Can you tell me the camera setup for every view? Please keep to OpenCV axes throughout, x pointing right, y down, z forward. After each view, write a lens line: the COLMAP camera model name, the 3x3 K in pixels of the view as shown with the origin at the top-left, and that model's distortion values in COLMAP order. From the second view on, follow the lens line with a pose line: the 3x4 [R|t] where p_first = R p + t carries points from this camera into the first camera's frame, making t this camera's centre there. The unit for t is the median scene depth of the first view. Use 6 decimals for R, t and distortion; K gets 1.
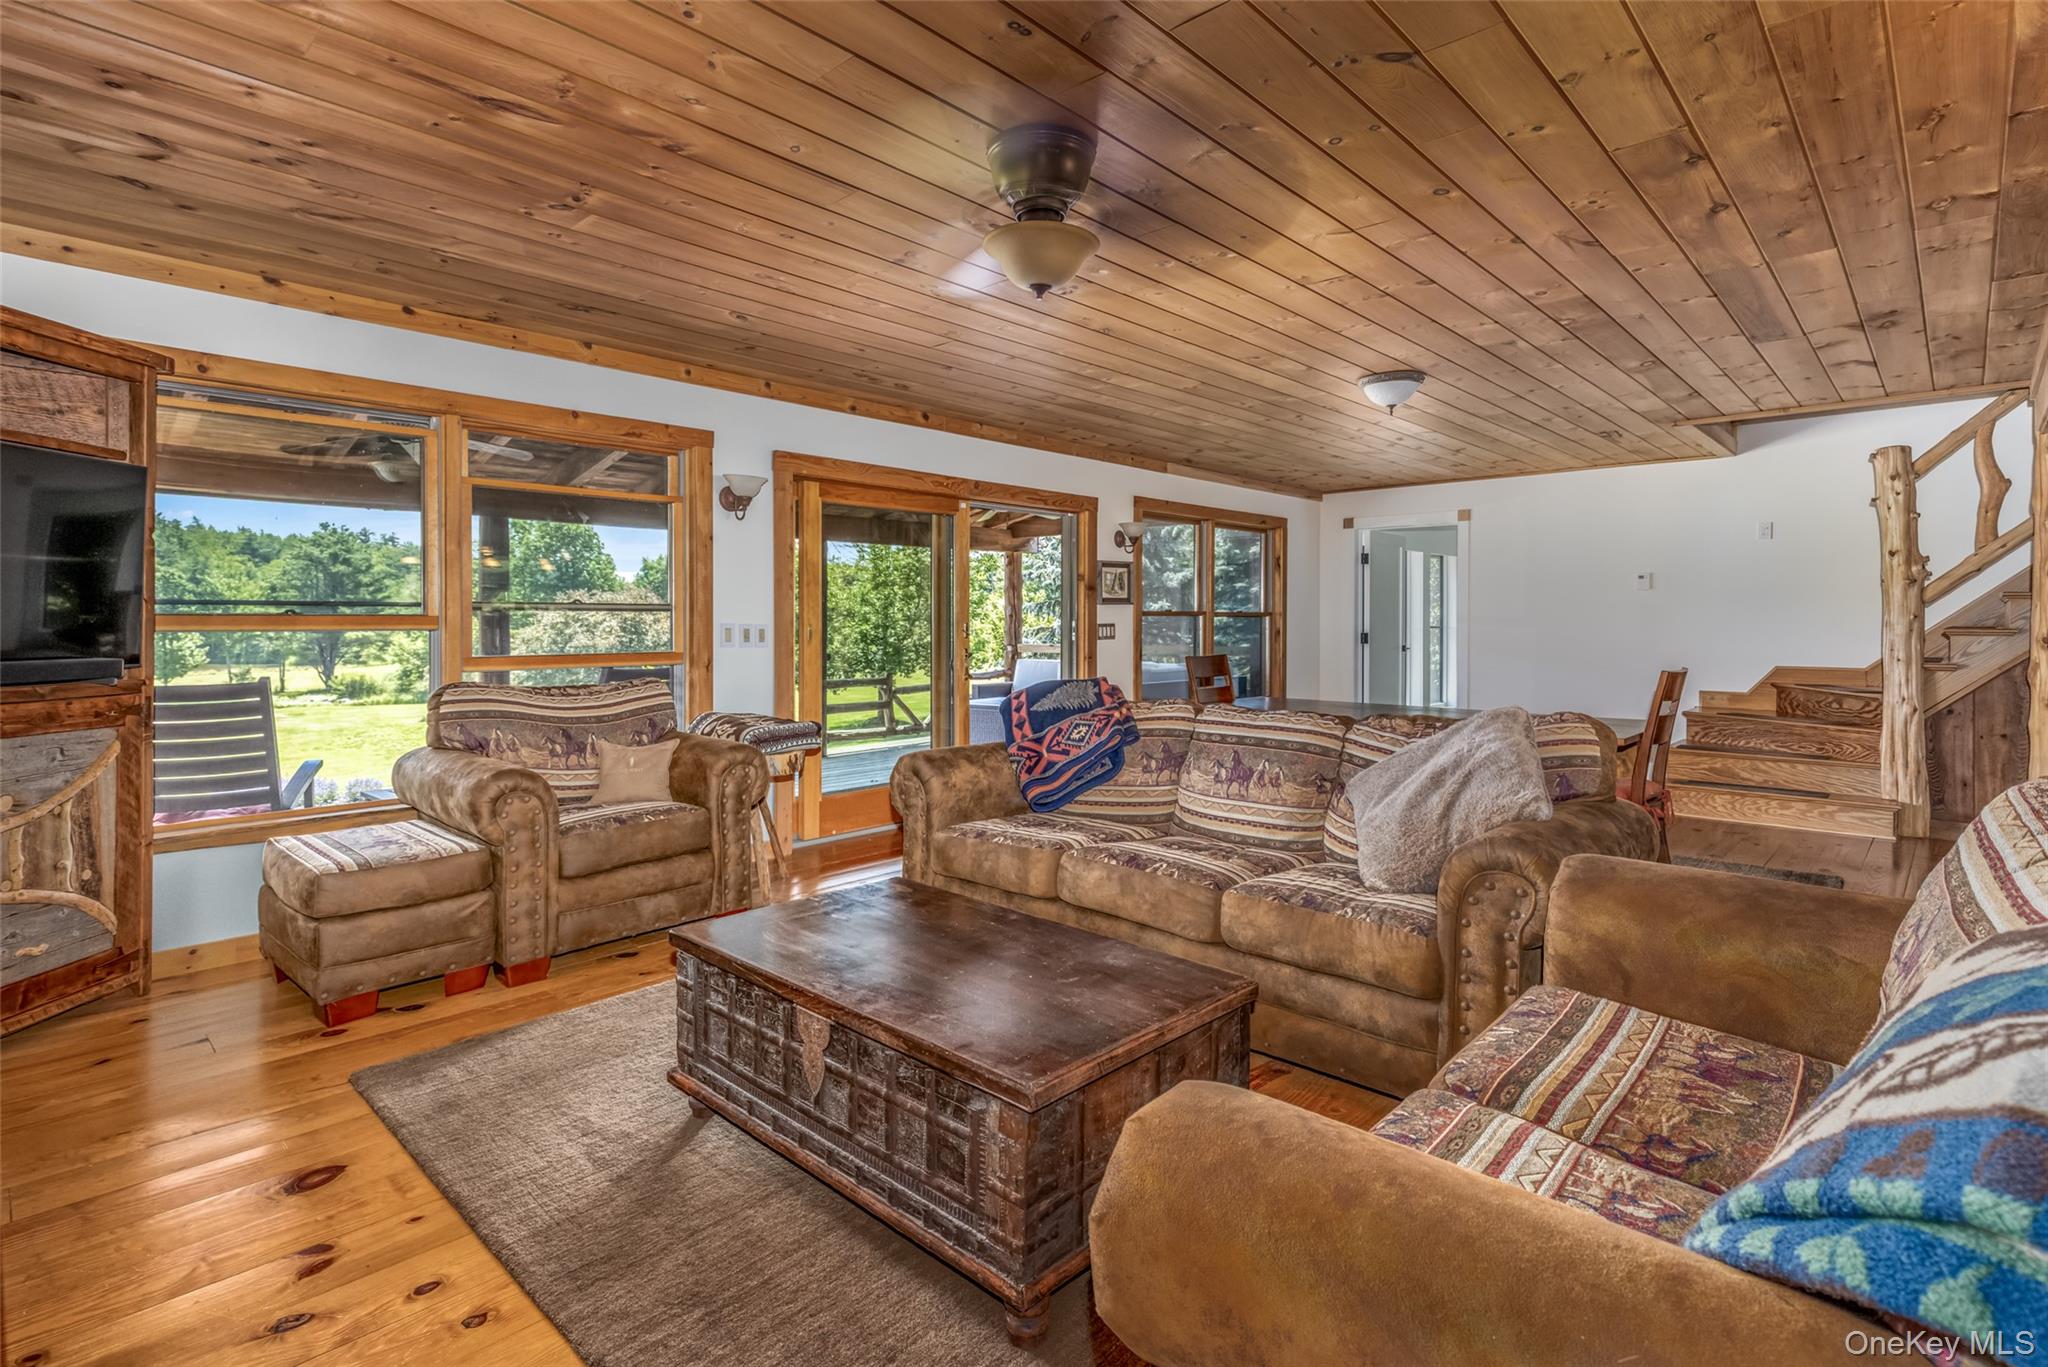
lens RADIAL K [[991.7, 0, 1002.9], [0, 991.7, 630.2], [0, 0, 1]] dist [0.001755, -0.000303]
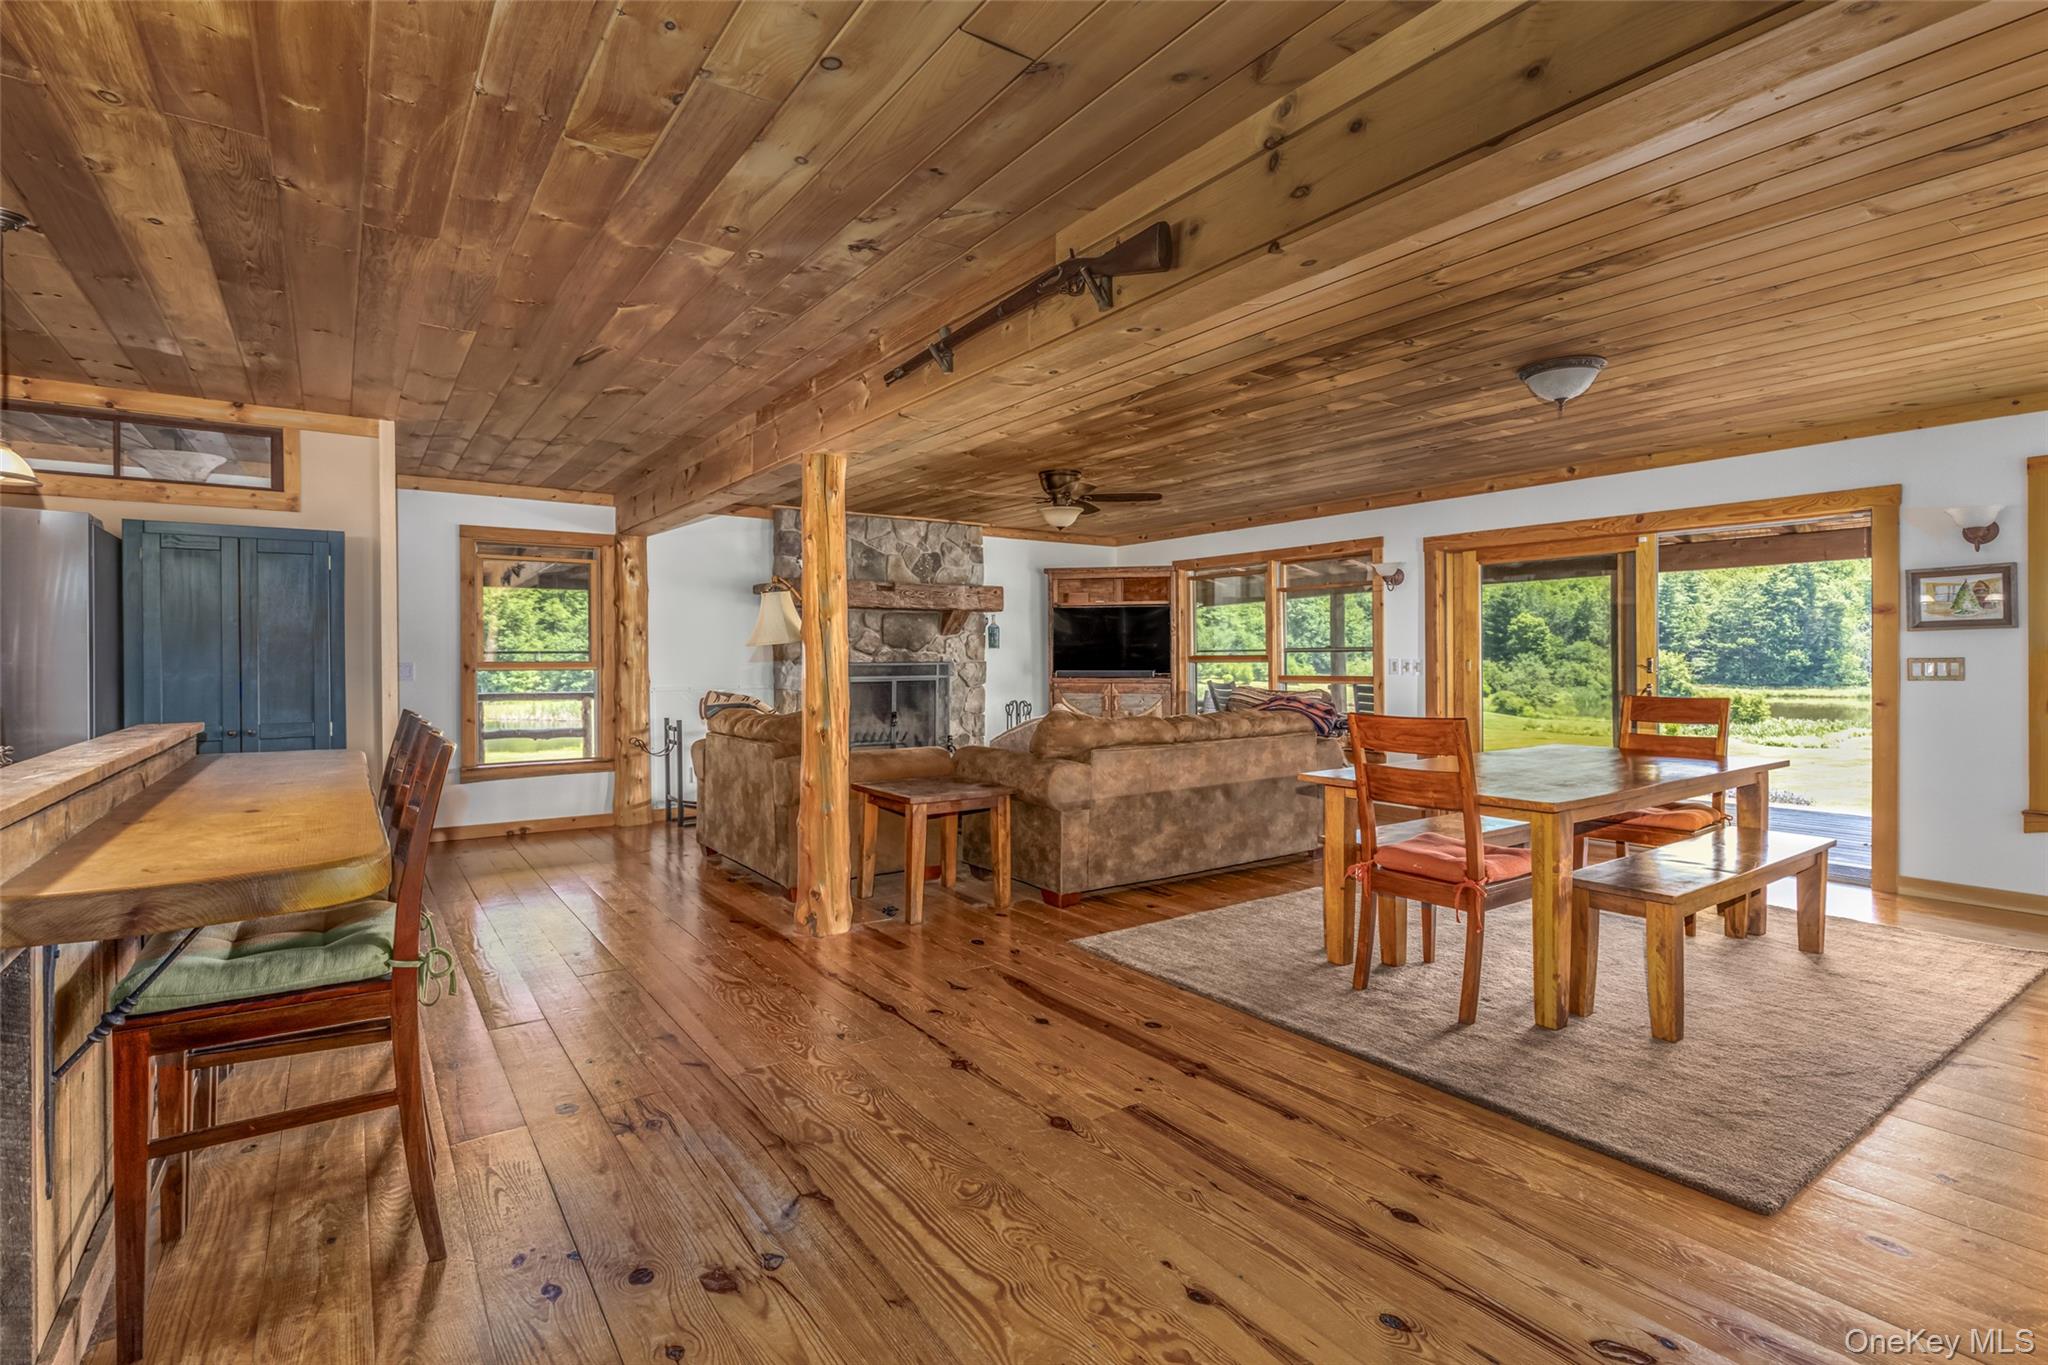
lens RADIAL K [[962.1, 0, 1017.9], [0, 962.1, 663.4], [0, 0, 1]] dist [0.003052, -0.000247]
pose [[-0.186358, 0.005238, -0.982468, 1.627208], [-0.003701, 0.999975, 0.006033, -0.007879], [0.982475, 0.004760, -0.186334, 0.891918]]
